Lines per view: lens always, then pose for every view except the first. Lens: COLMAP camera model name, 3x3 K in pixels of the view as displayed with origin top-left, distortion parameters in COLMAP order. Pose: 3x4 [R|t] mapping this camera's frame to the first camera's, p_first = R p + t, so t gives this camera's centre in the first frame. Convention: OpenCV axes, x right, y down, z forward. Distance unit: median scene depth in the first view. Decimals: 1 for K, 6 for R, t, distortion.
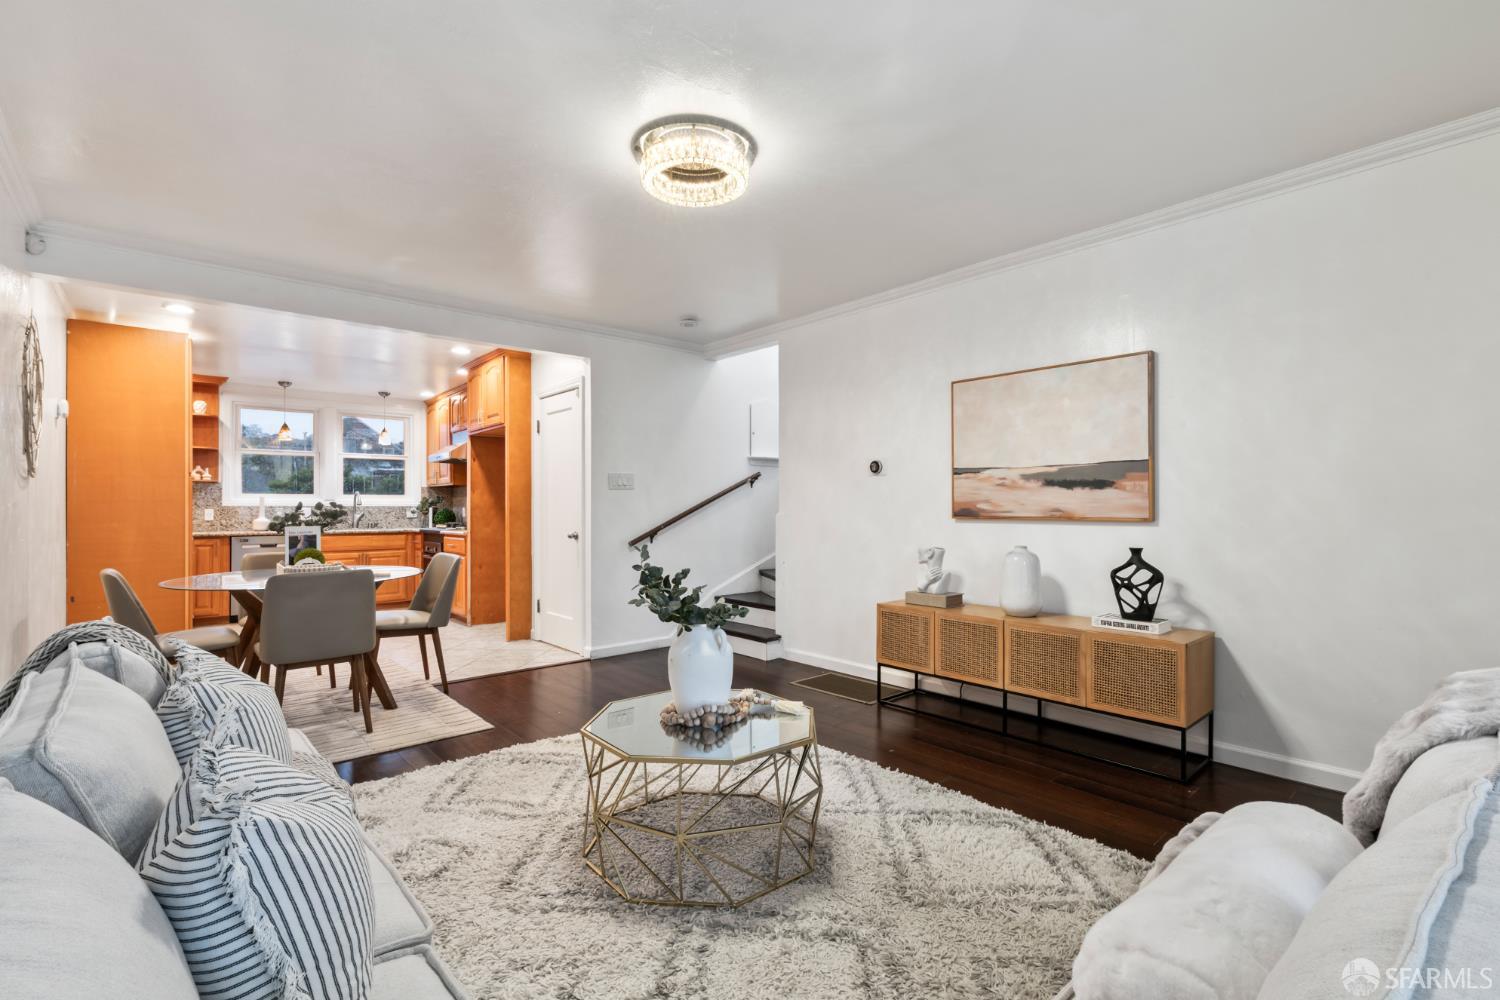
lens RADIAL K [[683.5, 0, 749.8], [0, 683.5, 503.3], [0, 0, 1]] dist [-0.006642, 0.003993]
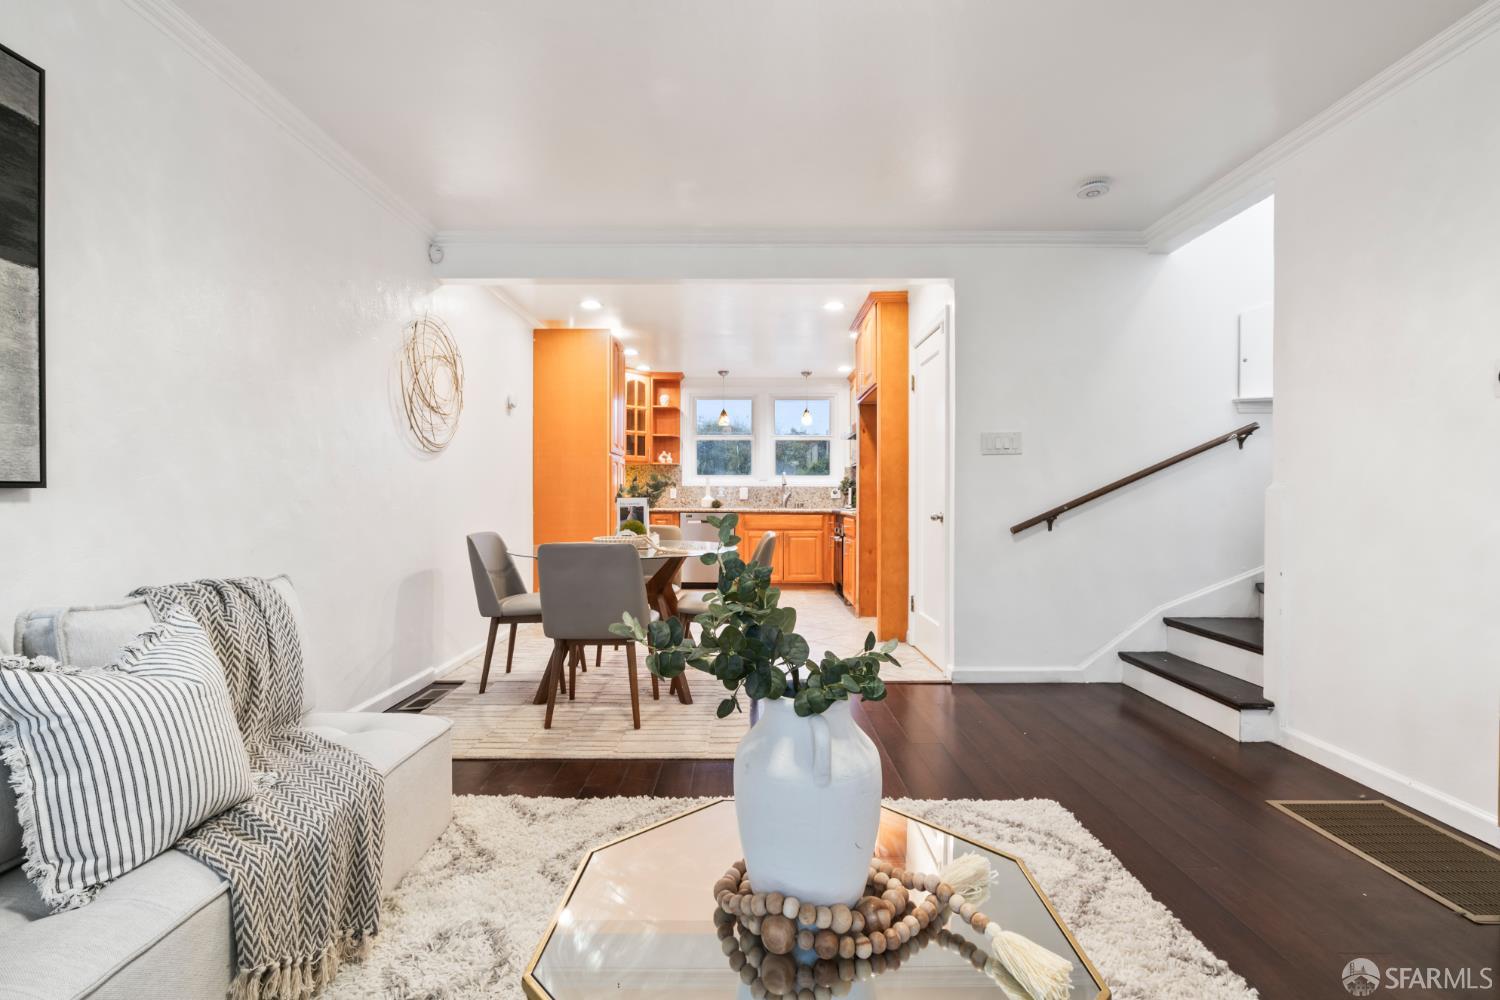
lens RADIAL K [[683.5, 0, 744.8], [0, 683.5, 498.1], [0, 0, 1]] dist [-0.006642, 0.003993]
pose [[0.754178, 0.006755, -0.656635, 0.064890], [-0.001813, 0.999965, 0.008204, 0.016156], [0.656668, -0.004997, 0.754164, 0.222514]]
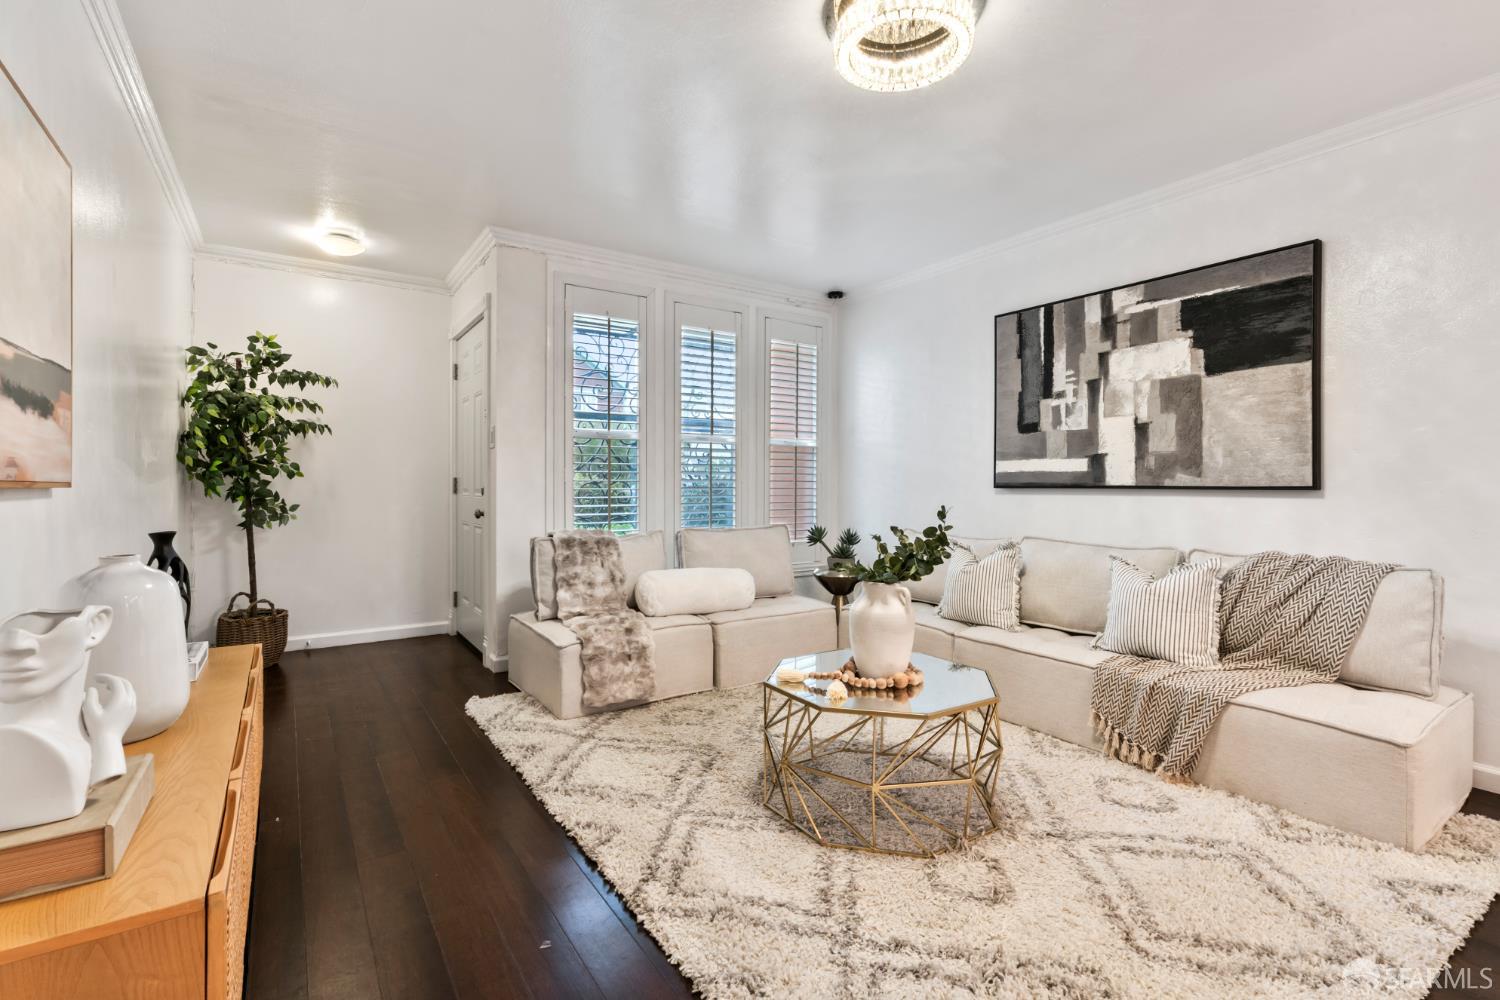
lens RADIAL K [[683.5, 0, 769.3], [0, 683.5, 495.0], [0, 0, 1]] dist [-0.006642, 0.003993]
pose [[-0.995548, -0.008710, 0.093853, -0.002144], [-0.008128, 0.999945, 0.006583, 0.017841], [-0.093906, 0.005791, -0.995564, 0.693132]]
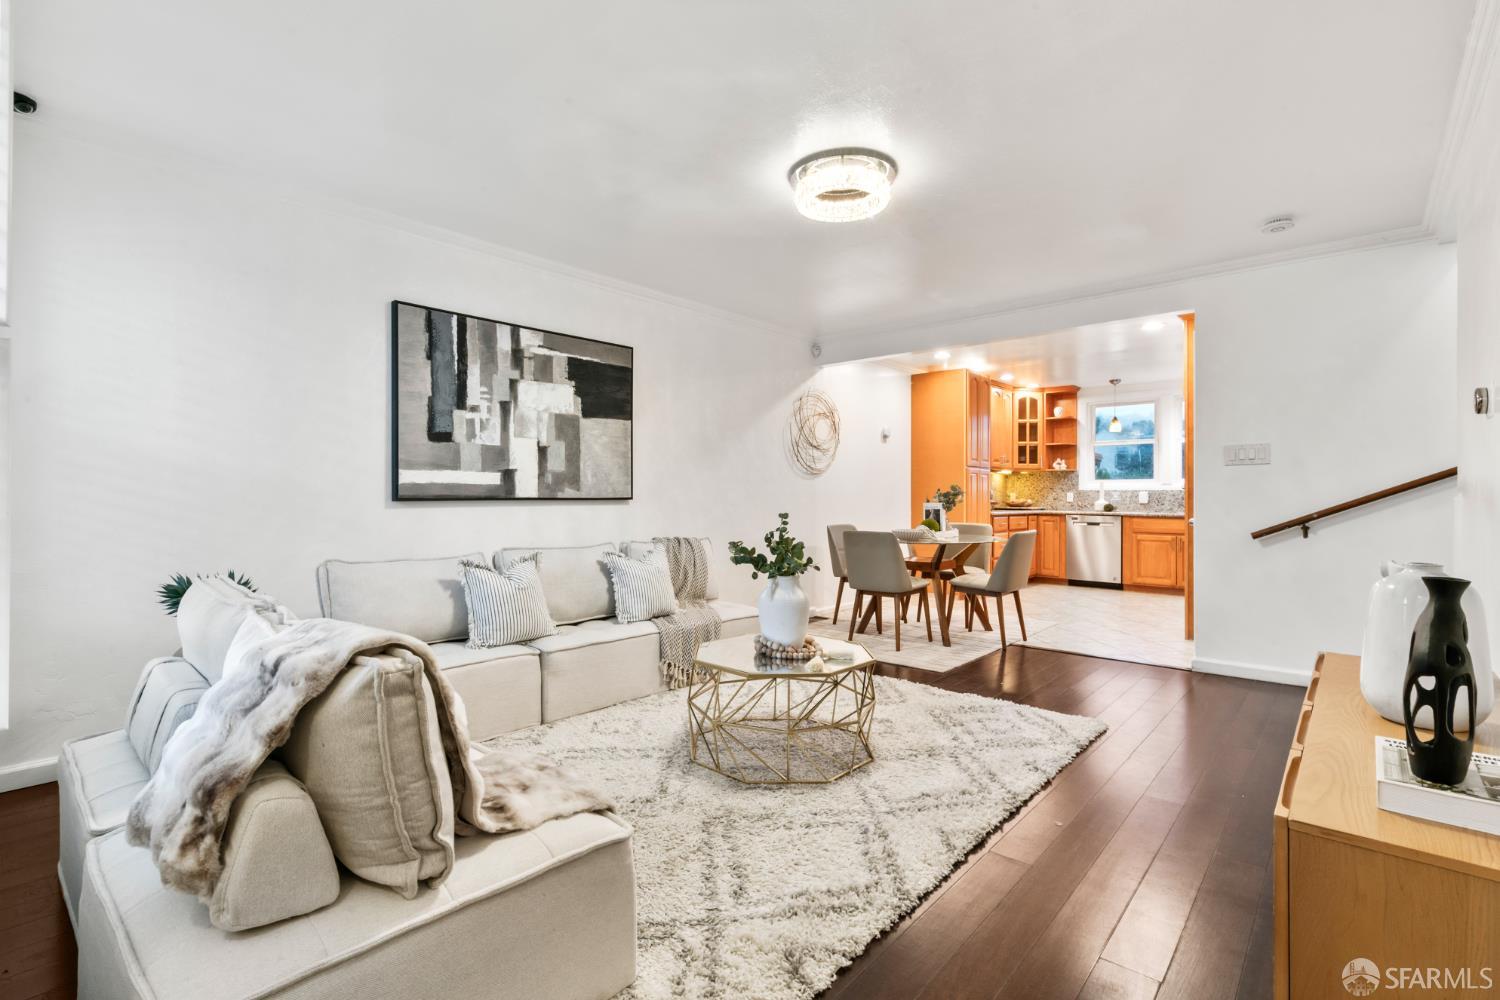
lens RADIAL K [[683.5, 0, 738.8], [0, 683.5, 499.1], [0, 0, 1]] dist [-0.006642, 0.003993]
pose [[0.122960, 0.008986, -0.992371, 0.404278], [0.001903, 0.999955, 0.009291, 0.008113], [0.992410, -0.003031, 0.122937, 0.264796]]
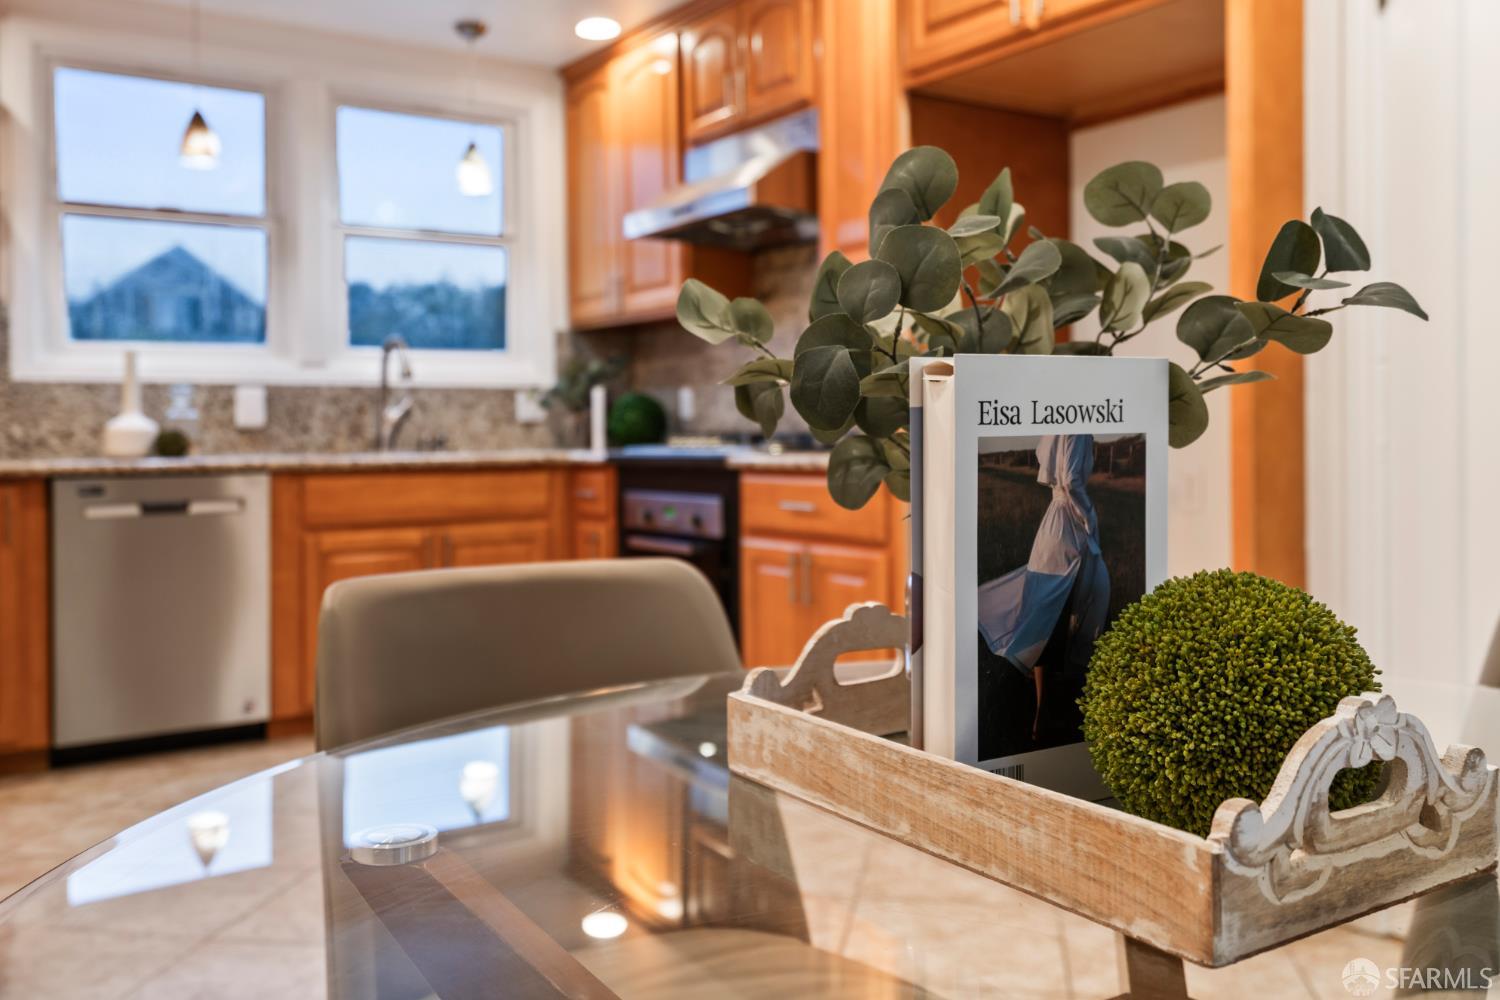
lens RADIAL K [[1305.7, 0, 722.3], [0, 1305.7, 429.4], [0, 0, 1]] dist [0.037578, -0.008275]
pose [[0.992106, -0.007635, -0.125173, -0.412482], [0.008872, 0.999917, 0.009328, 0.025589], [0.125091, -0.010365, 0.992091, 0.485363]]
